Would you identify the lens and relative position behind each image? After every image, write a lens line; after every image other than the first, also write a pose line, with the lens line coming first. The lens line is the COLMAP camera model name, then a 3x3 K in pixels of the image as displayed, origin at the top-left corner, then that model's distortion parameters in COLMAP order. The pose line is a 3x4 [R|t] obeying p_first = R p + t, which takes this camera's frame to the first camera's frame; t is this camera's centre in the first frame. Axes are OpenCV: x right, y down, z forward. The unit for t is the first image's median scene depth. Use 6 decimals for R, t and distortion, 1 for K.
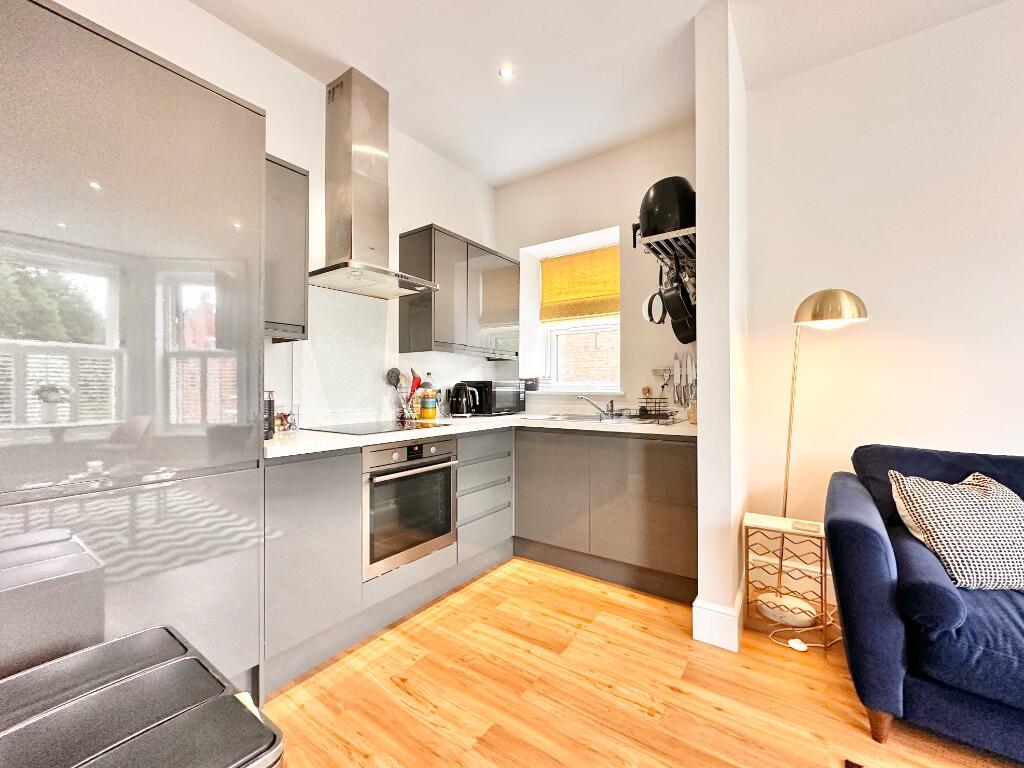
lens RADIAL K [[415.1, 0, 518.0], [0, 415.1, 383.7], [0, 0, 1]] dist [-0.000096, 0.000326]
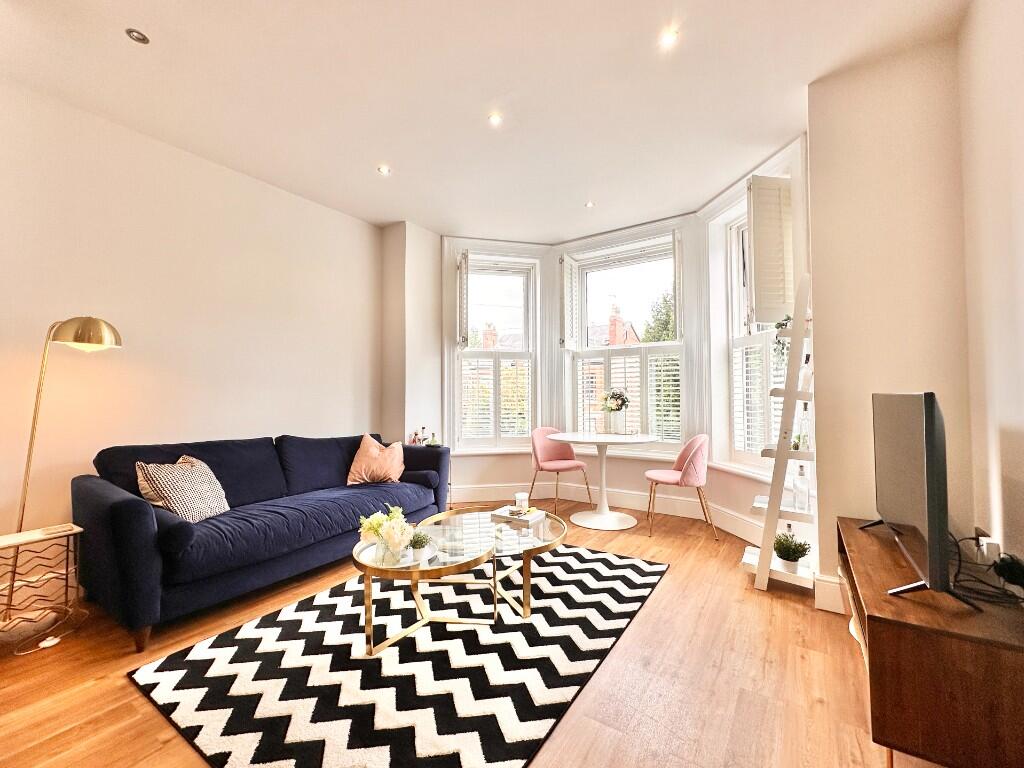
lens RADIAL K [[431.2, 0, 507.2], [0, 431.2, 384.9], [0, 0, 1]] dist [-0.001472, 0.000497]
pose [[-0.010867, 0.026663, 0.999585, -0.399916], [-0.000246, 0.999644, -0.026667, -0.003179], [-0.999941, -0.000536, -0.010857, -0.141469]]
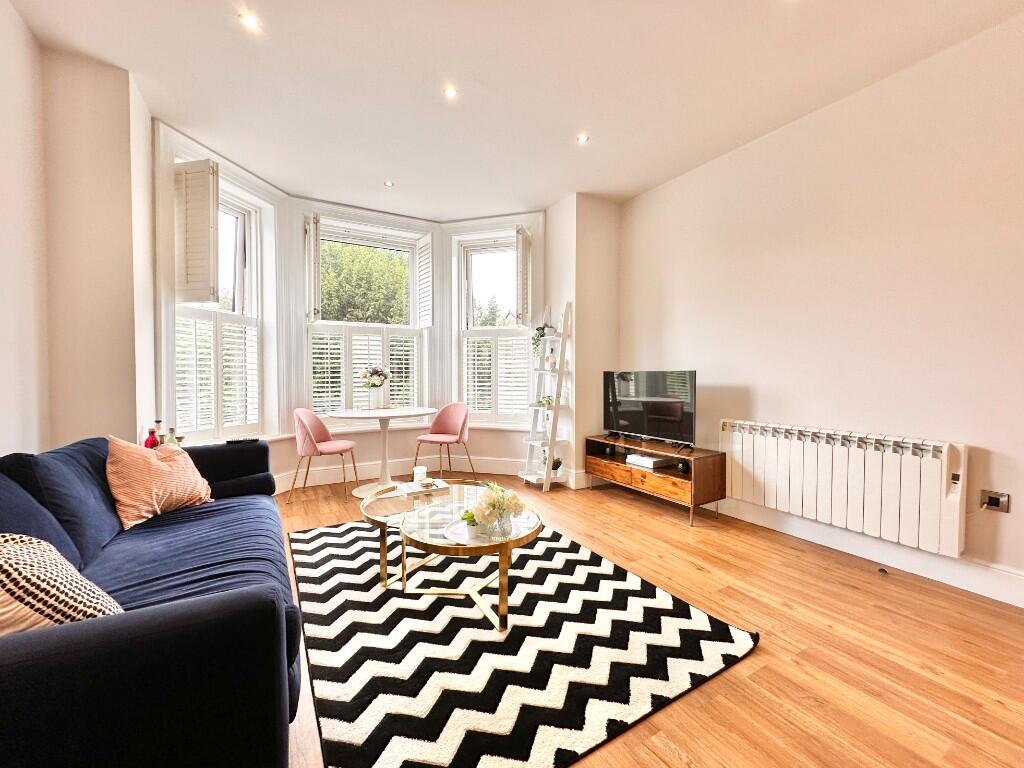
lens RADIAL K [[415.1, 0, 520.3], [0, 415.1, 385.9], [0, 0, 1]] dist [-0.000096, 0.000326]
pose [[-0.906341, -0.015378, 0.422268, 0.133140], [-0.004054, 0.999608, 0.027702, 0.000866], [-0.422528, 0.023396, -0.906048, 0.907492]]
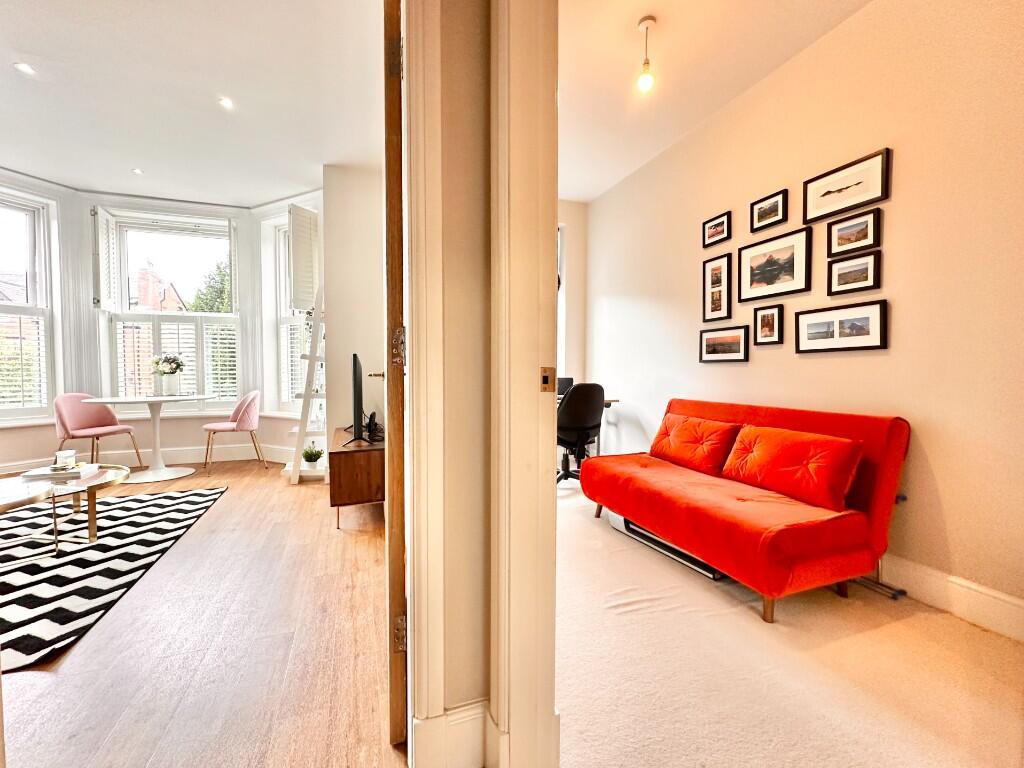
lens RADIAL K [[431.2, 0, 510.1], [0, 431.2, 383.6], [0, 0, 1]] dist [-0.001472, 0.000497]
pose [[-0.818469, -0.017954, 0.574269, -1.009450], [-0.002022, 0.999595, 0.028369, 0.047867], [-0.574546, 0.022058, -0.818175, 0.112242]]
